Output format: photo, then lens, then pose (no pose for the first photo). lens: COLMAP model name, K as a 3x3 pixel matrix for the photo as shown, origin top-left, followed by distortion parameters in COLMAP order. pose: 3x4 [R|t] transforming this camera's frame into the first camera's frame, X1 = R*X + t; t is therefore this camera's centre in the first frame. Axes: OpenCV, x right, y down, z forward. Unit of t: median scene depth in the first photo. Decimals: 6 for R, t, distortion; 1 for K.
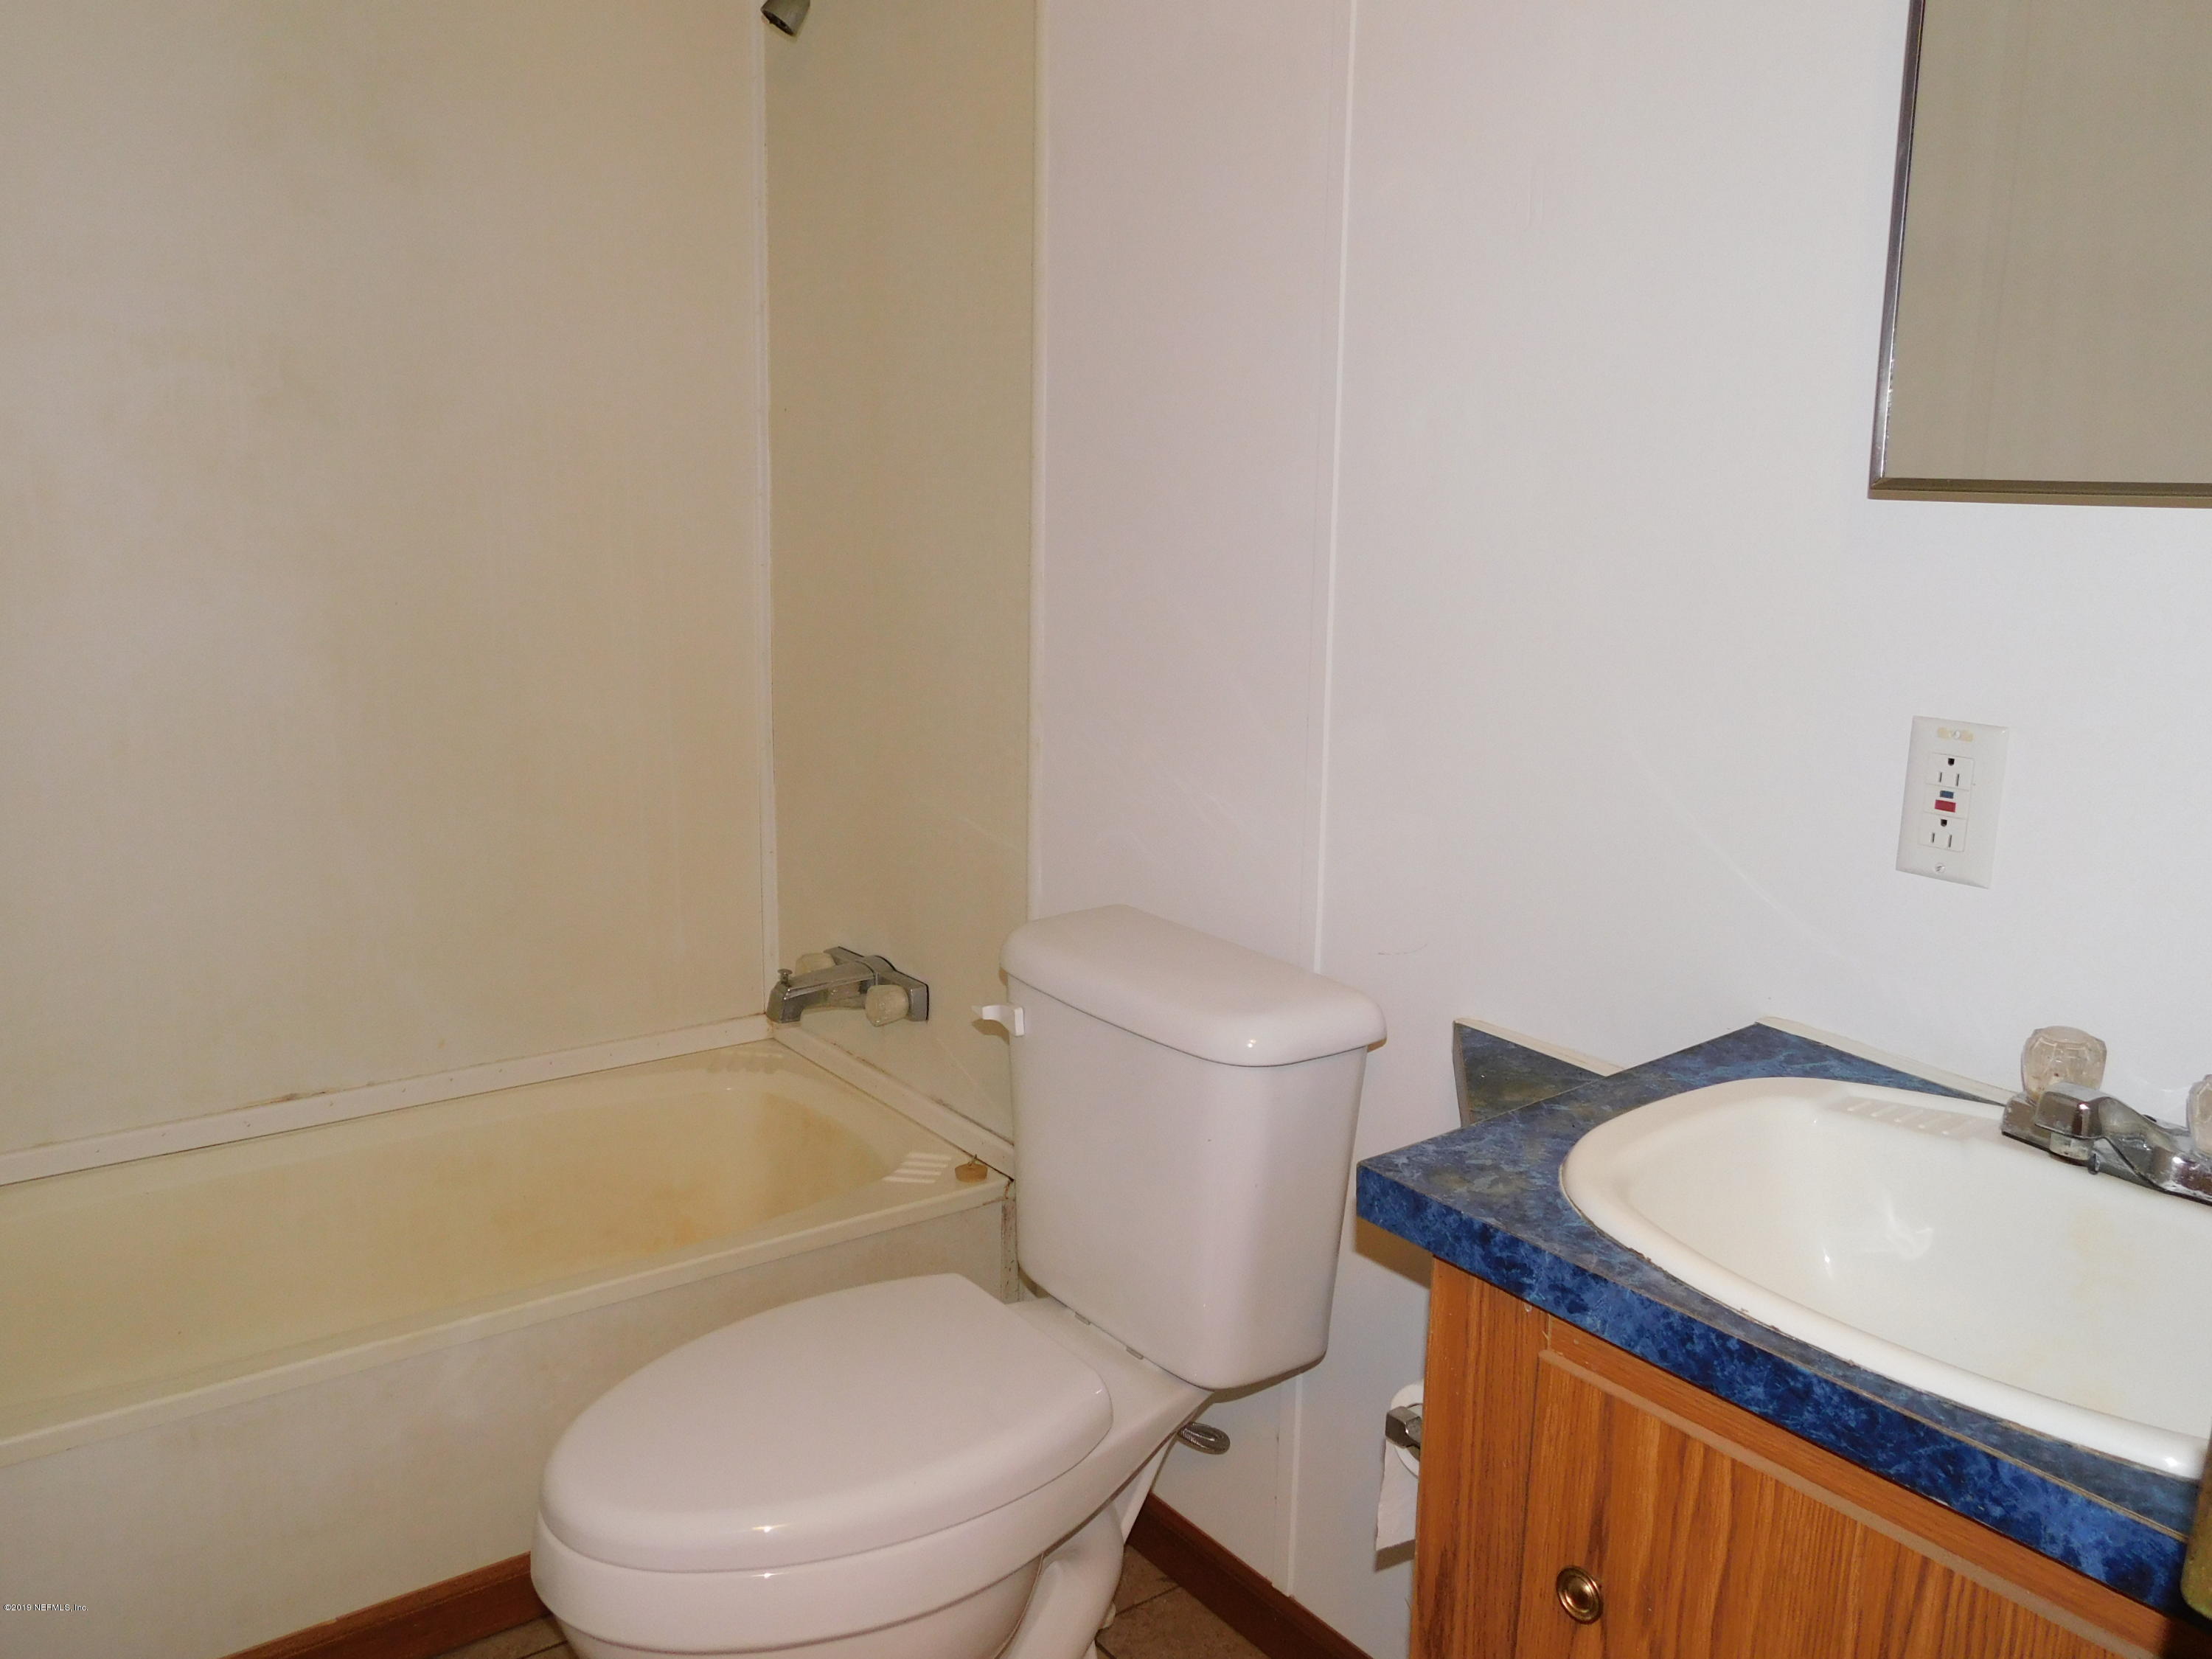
lens RADIAL K [[1813.1, 0, 1106.0], [0, 1813.1, 829.5], [0, 0, 1]] dist [0.007571, 0.015857]
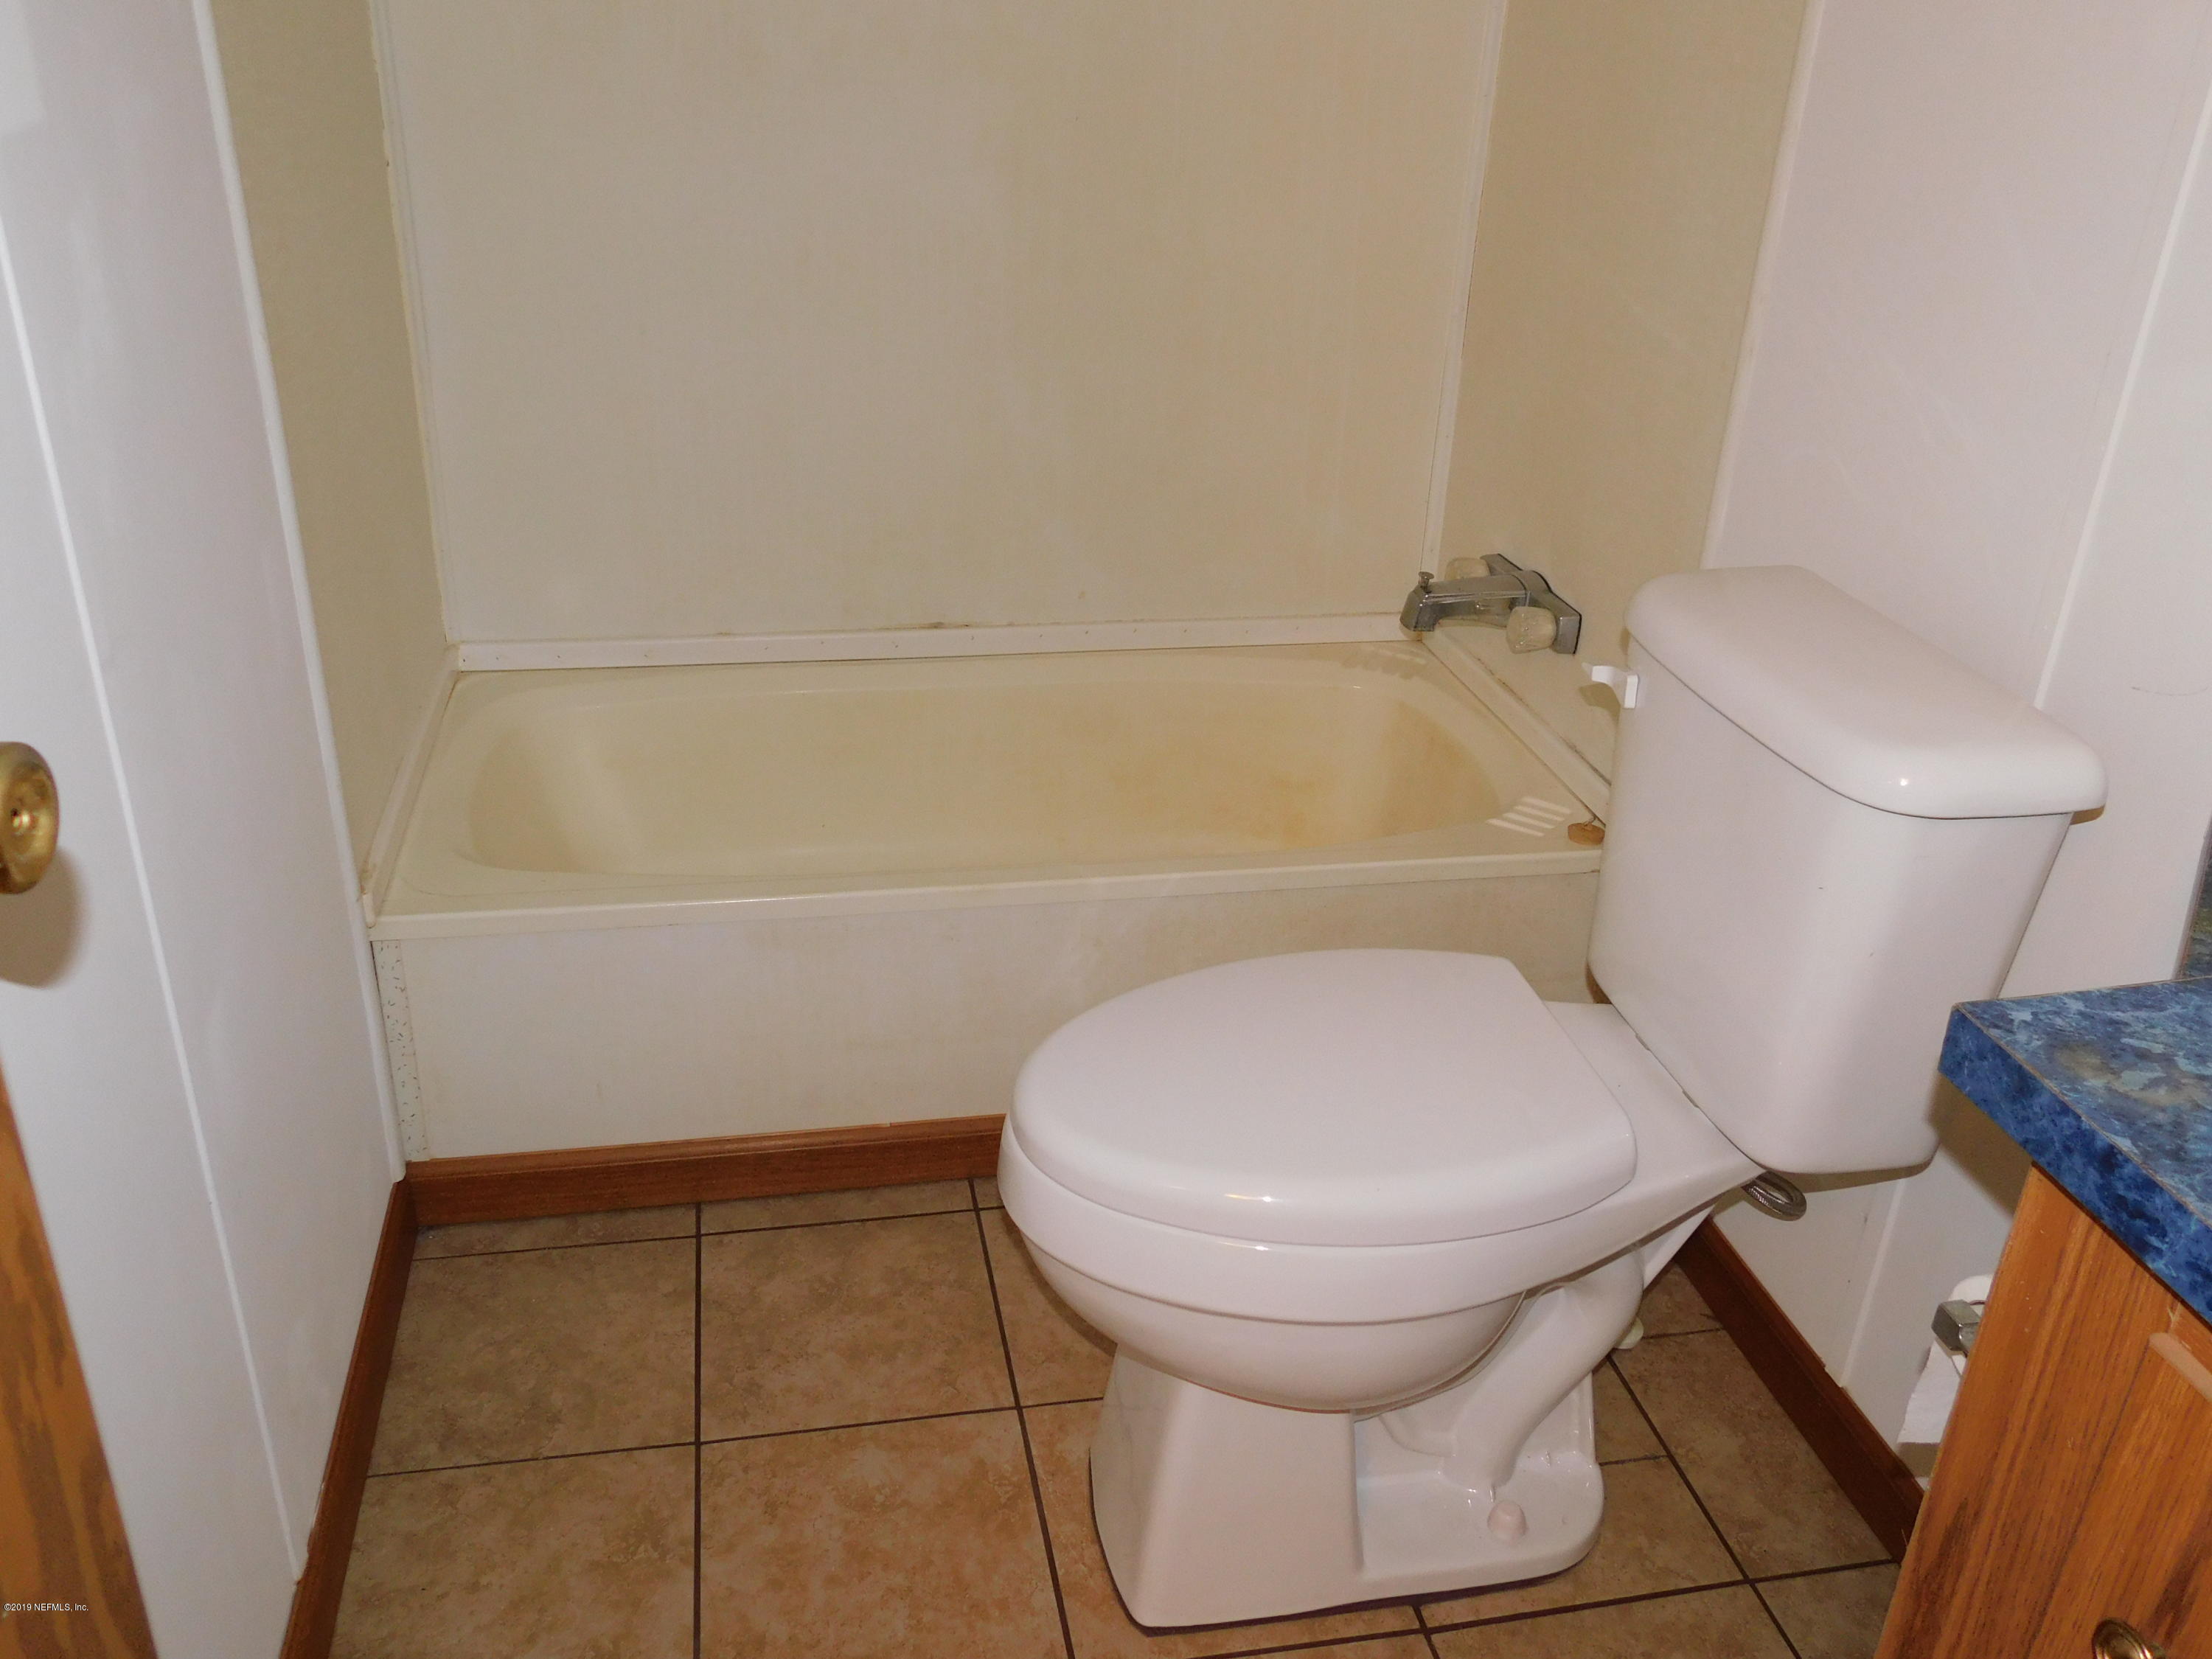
lens RADIAL K [[1813.1, 0, 1106.0], [0, 1813.1, 829.5], [0, 0, 1]] dist [0.007571, 0.015857]
pose [[0.906283, 0.202306, -0.371112, 0.080560], [-0.108871, 0.960119, 0.257525, -0.031547], [0.408410, -0.192988, 0.892164, 0.208868]]
